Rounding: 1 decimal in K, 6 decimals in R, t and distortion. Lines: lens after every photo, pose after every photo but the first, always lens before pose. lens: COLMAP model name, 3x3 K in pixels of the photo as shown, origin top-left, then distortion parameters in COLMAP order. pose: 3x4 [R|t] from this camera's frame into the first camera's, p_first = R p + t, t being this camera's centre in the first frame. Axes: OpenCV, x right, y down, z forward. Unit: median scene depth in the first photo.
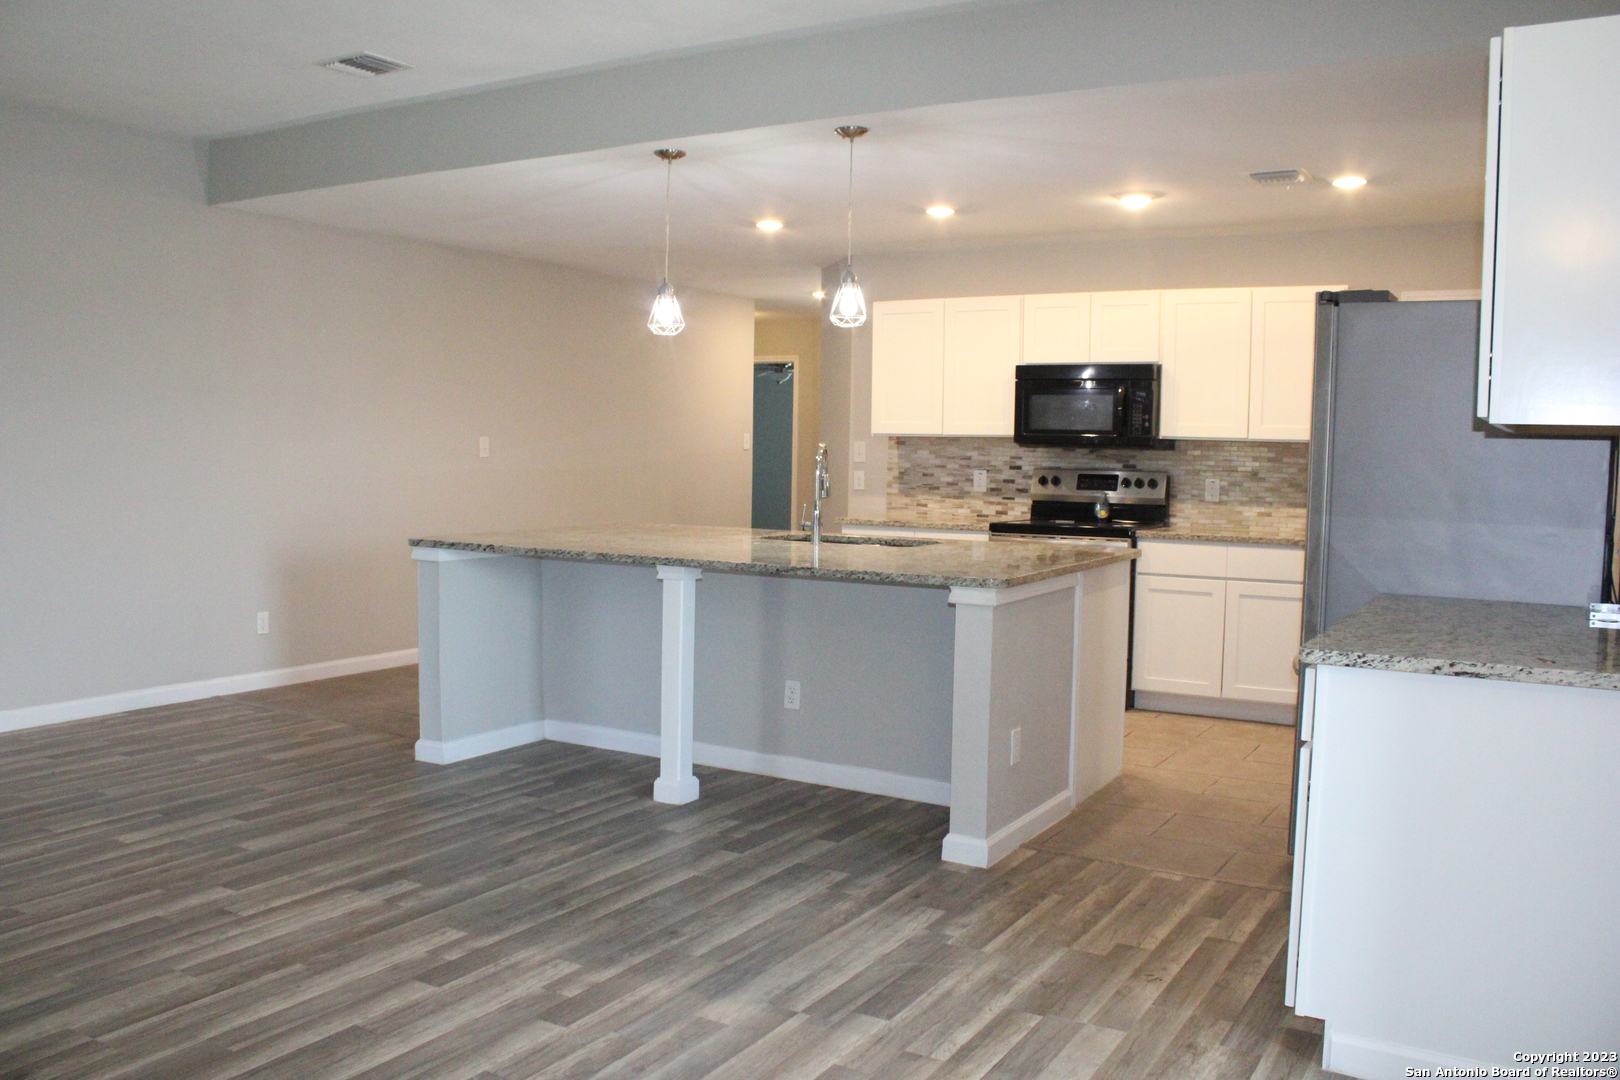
lens RADIAL K [[1351.6, 0, 807.5], [0, 1351.6, 527.5], [0, 0, 1]] dist [-0.128745, 0.056522]
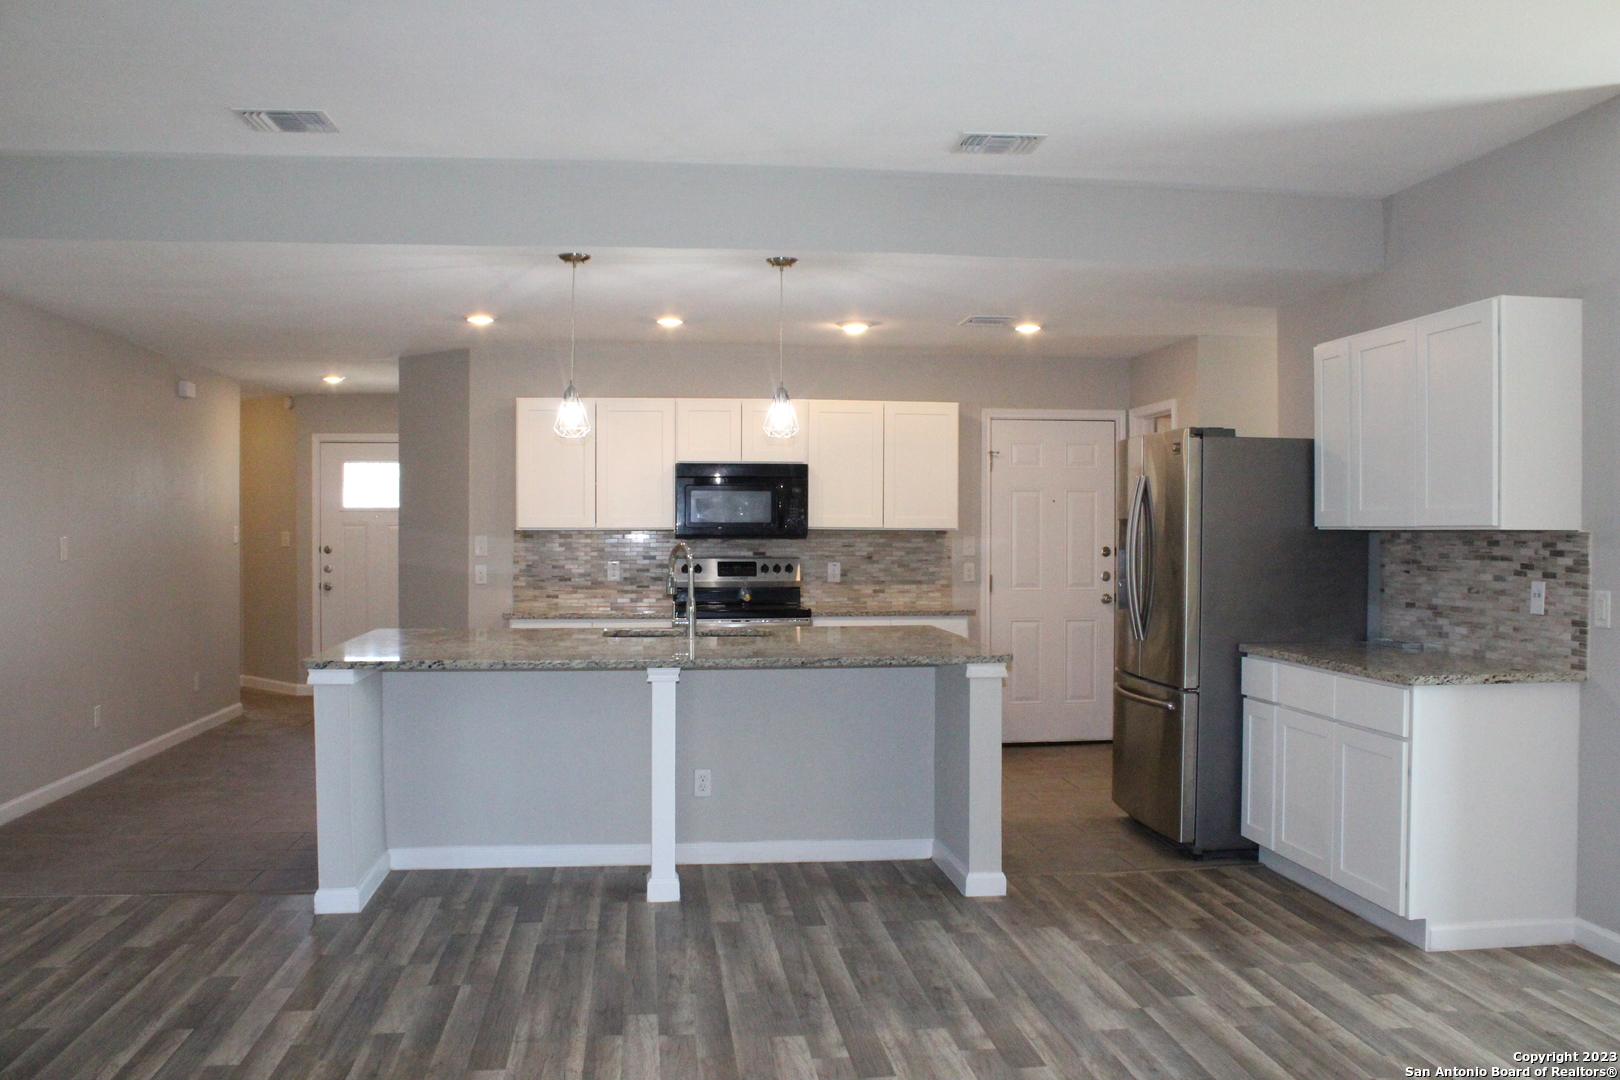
lens RADIAL K [[1351.6, 0, 814.0], [0, 1351.6, 532.5], [0, 0, 1]] dist [-0.128745, 0.056522]
pose [[0.787410, -0.017403, 0.616184, -0.661255], [0.049328, 0.998175, -0.034843, -0.033753], [-0.614453, 0.057830, 0.786831, 0.126485]]
